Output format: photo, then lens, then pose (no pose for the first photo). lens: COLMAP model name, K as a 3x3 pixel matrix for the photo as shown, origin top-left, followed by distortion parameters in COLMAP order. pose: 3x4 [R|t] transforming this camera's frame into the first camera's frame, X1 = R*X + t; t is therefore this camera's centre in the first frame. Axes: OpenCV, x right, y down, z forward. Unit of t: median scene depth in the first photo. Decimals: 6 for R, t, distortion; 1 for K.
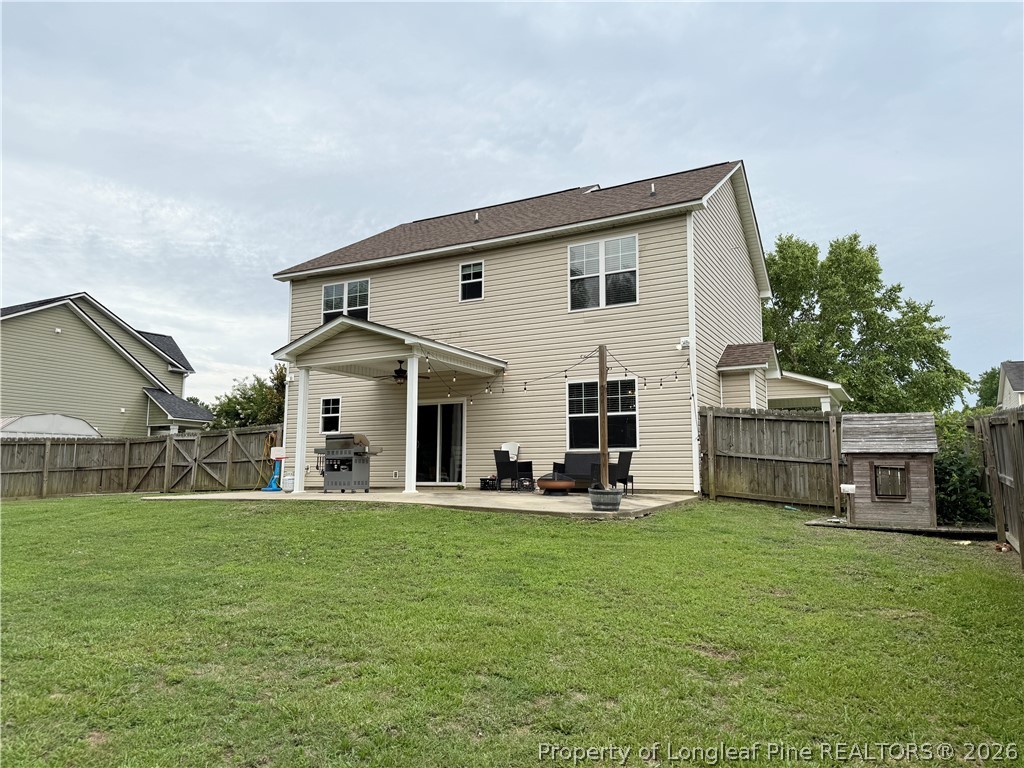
lens RADIAL K [[717.2, 0, 495.0], [0, 717.2, 399.1], [0, 0, 1]] dist [0.055015, -0.070357]
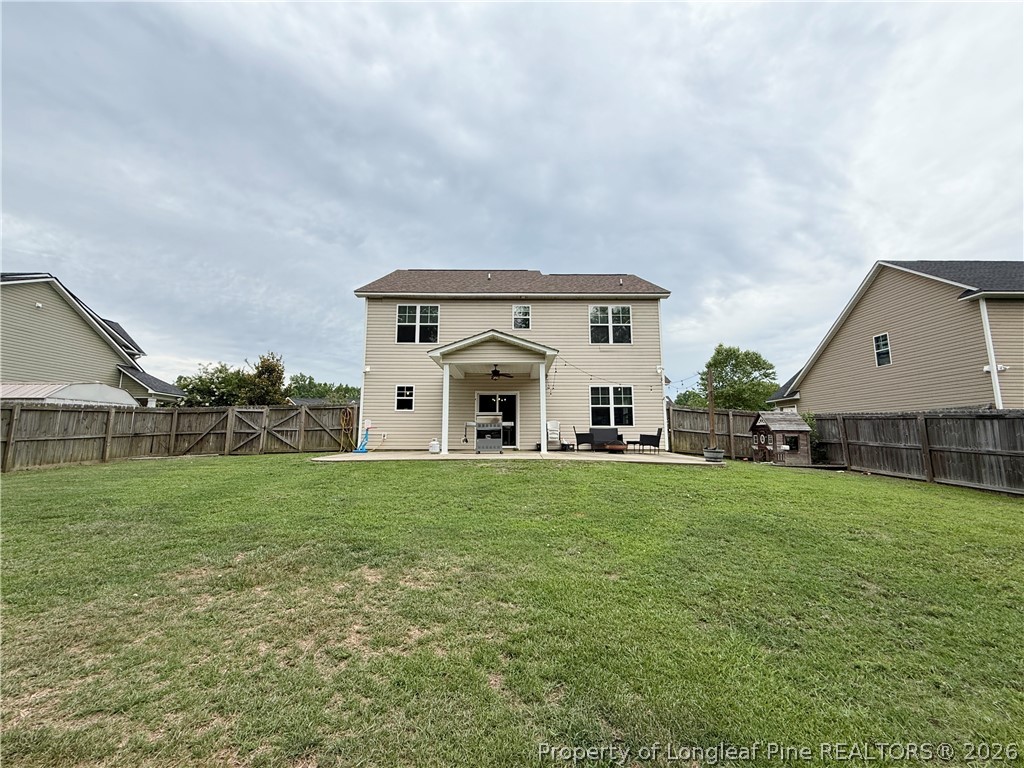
lens RADIAL K [[409.6, 0, 503.7], [0, 409.6, 381.1], [0, 0, 1]] dist [-0.000902, 0.000795]
pose [[0.878561, 0.071567, 0.472238, -0.477248], [-0.051067, 0.997118, -0.056106, 0.026742], [-0.474892, 0.025177, 0.879684, 0.231820]]
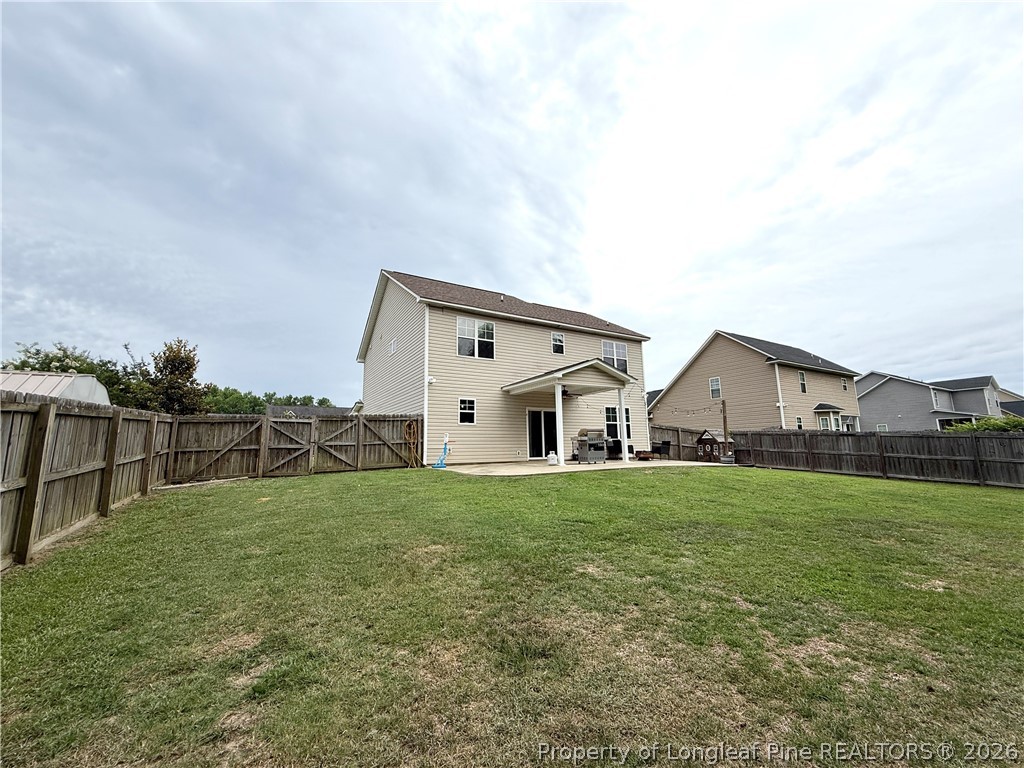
lens RADIAL K [[409.6, 0, 509.1], [0, 409.6, 384.8], [0, 0, 1]] dist [-0.000902, 0.000795]
pose [[0.518964, 0.123575, 0.845816, -0.943345], [-0.074127, 0.992274, -0.099491, 0.048316], [-0.851576, -0.011065, 0.524115, 0.561260]]
